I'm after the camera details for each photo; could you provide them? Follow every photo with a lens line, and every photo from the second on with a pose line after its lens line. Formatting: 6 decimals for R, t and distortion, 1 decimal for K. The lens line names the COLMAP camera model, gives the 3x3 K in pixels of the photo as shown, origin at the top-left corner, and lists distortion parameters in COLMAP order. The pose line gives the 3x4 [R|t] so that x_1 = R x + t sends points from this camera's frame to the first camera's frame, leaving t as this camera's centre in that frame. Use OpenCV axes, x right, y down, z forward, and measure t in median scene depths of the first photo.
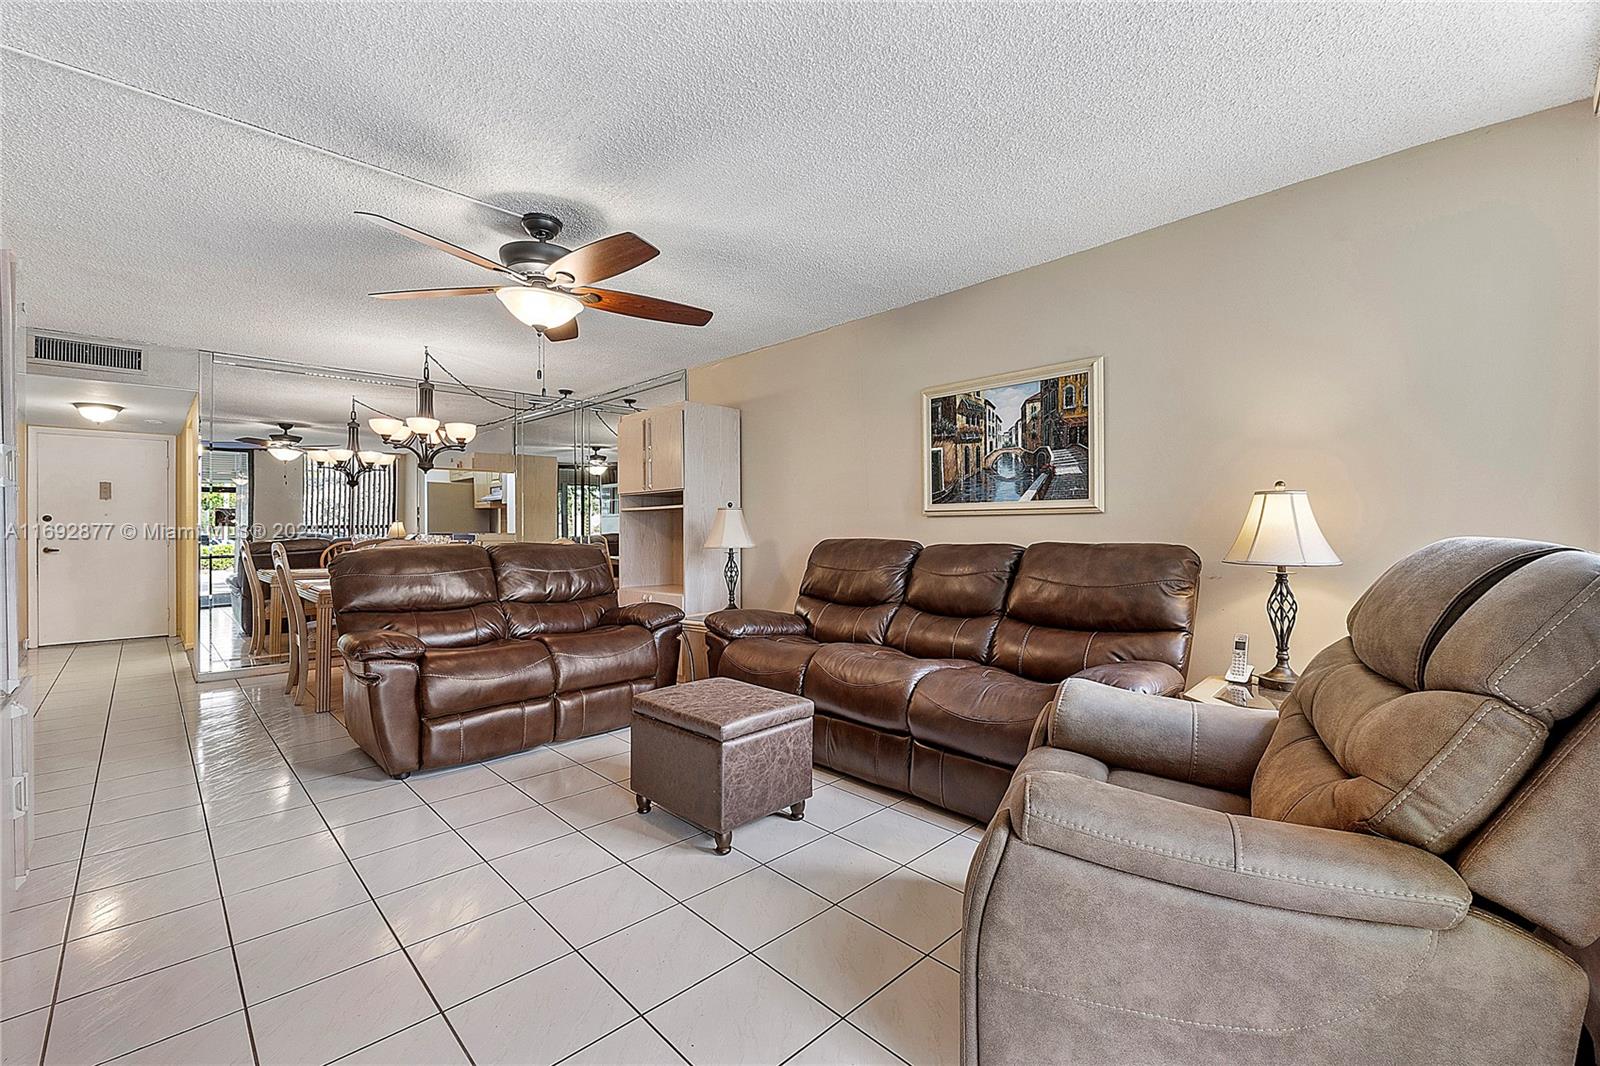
lens RADIAL K [[688.9, 0, 793.0], [0, 688.9, 521.8], [0, 0, 1]] dist [-0.007151, 0.000215]
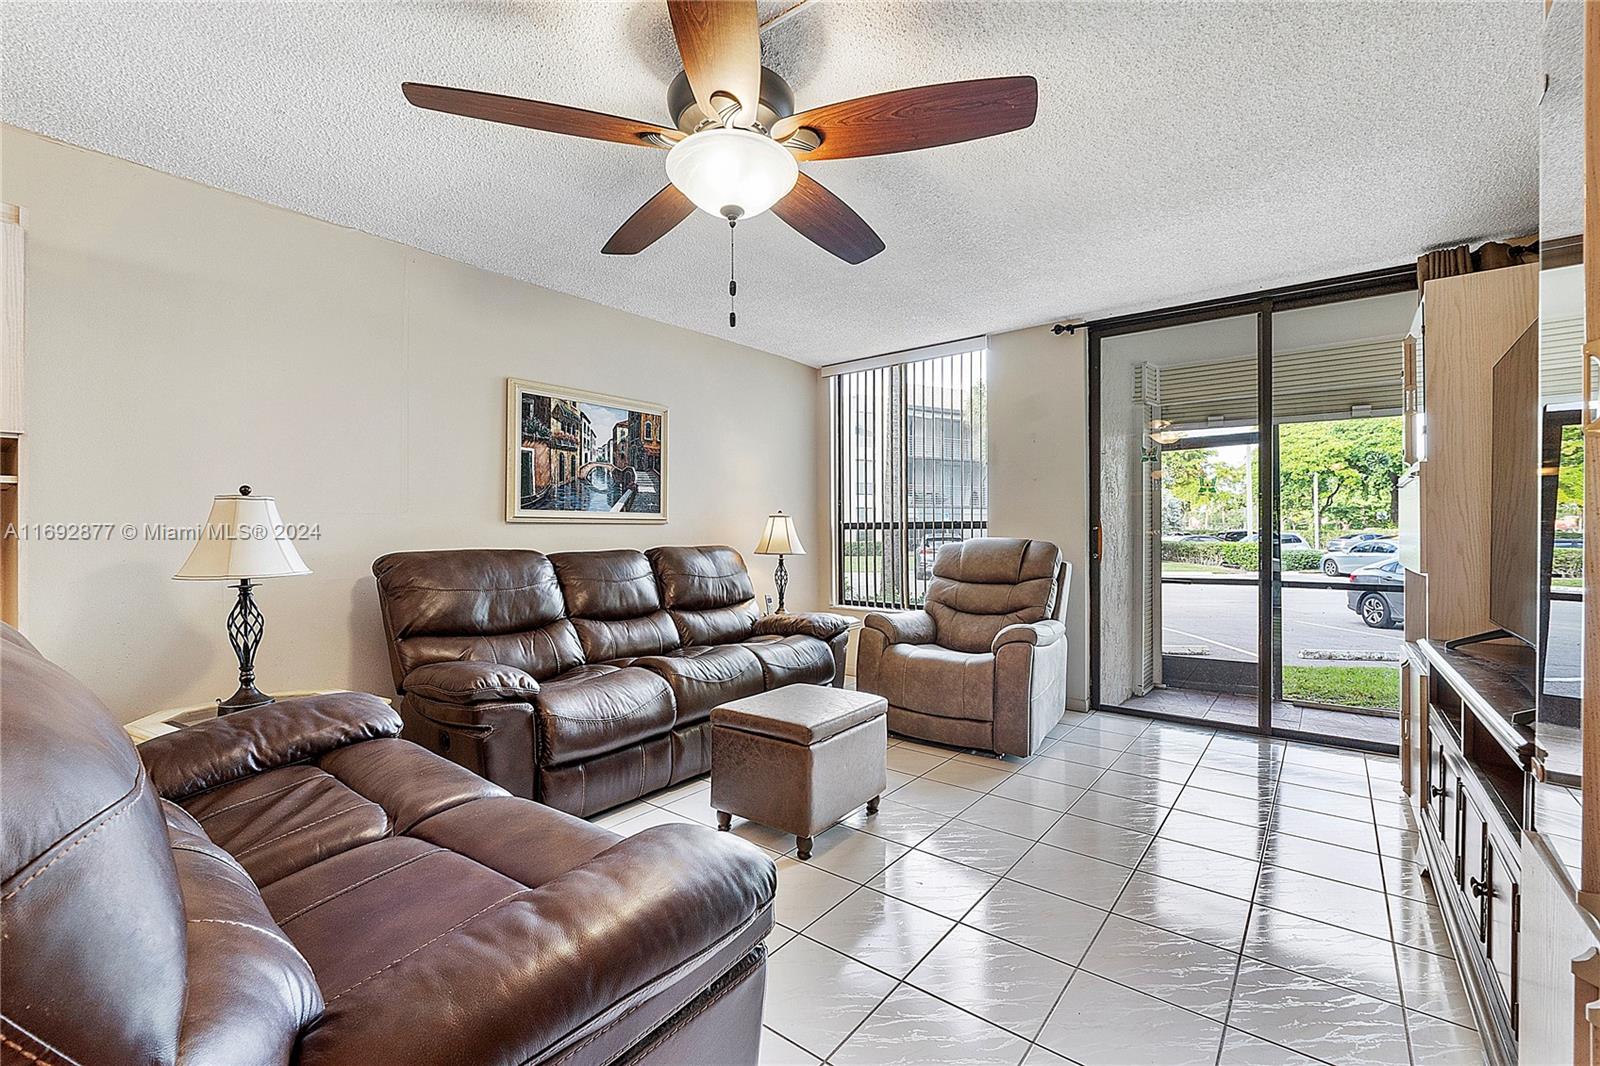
lens RADIAL K [[688.9, 0, 787.0], [0, 688.9, 531.6], [0, 0, 1]] dist [-0.007151, 0.000215]
pose [[-0.135720, 0.009617, 0.990701, -0.779737], [-0.002474, 0.999946, -0.010046, 0.012323], [-0.990744, -0.003815, -0.135689, 0.823234]]
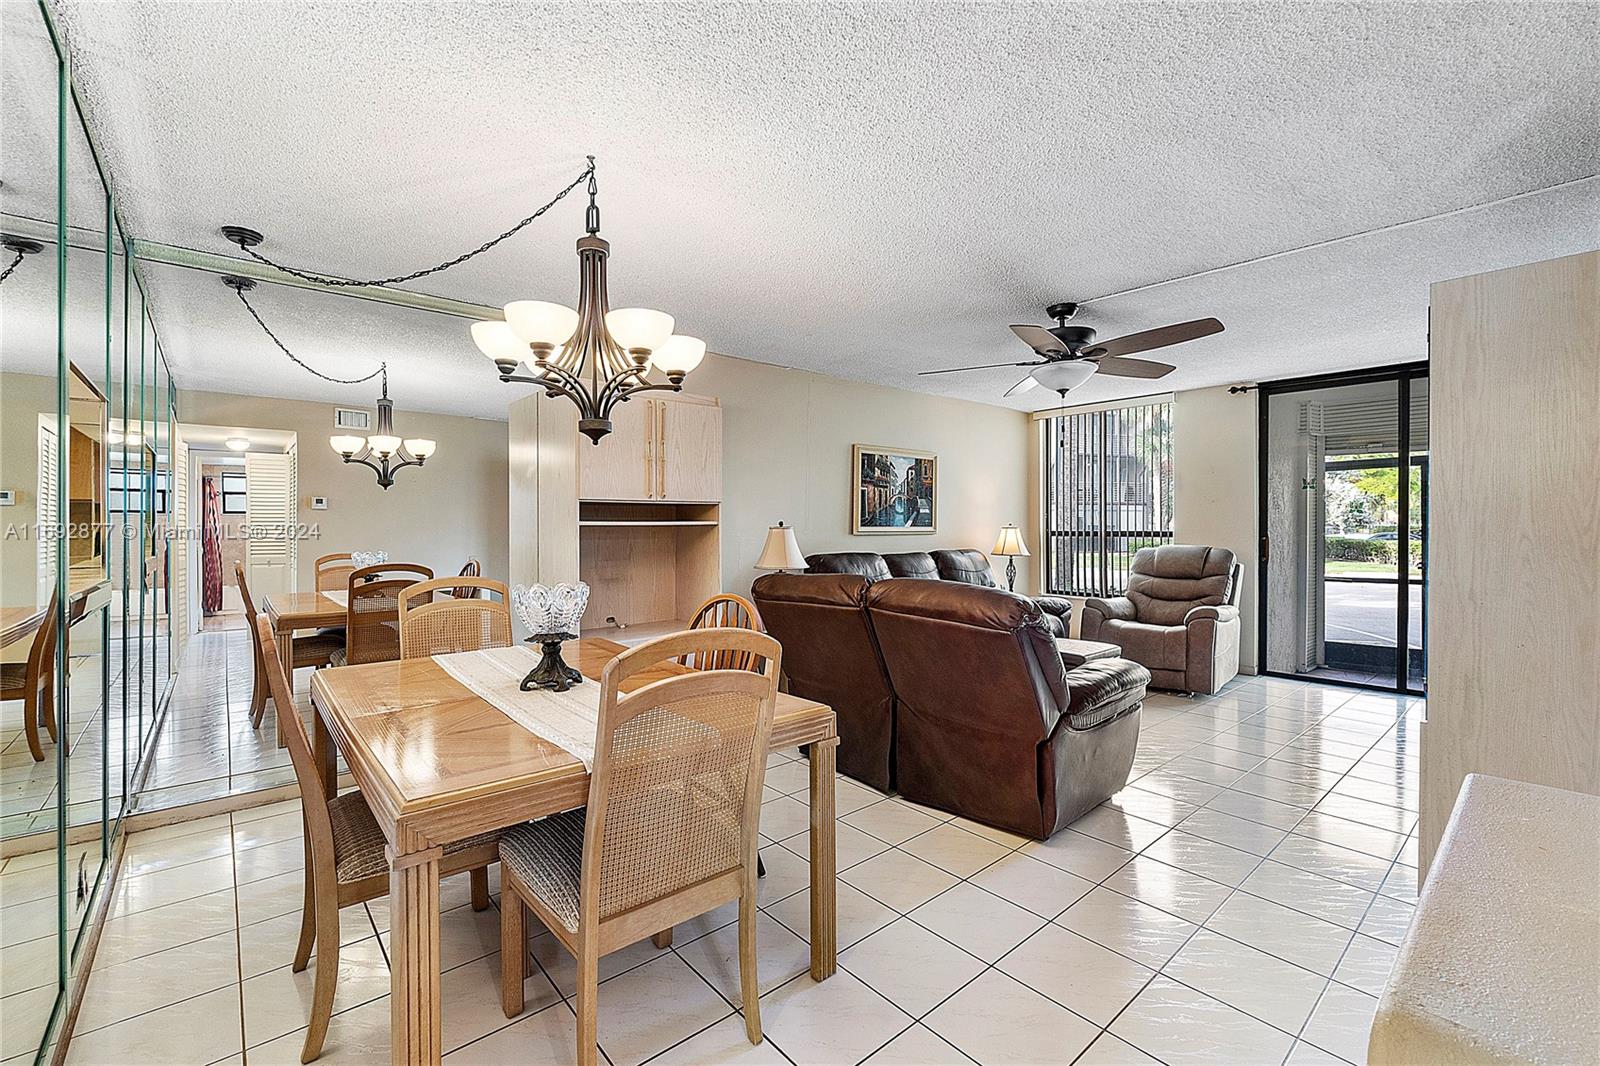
lens RADIAL K [[688.9, 0, 774.6], [0, 688.9, 534.9], [0, 0, 1]] dist [-0.007151, 0.000215]
pose [[0.049247, -0.004565, 0.998776, -1.299435], [-0.004651, 0.999978, 0.004799, -0.015782], [-0.998776, -0.004881, 0.049225, 1.173117]]
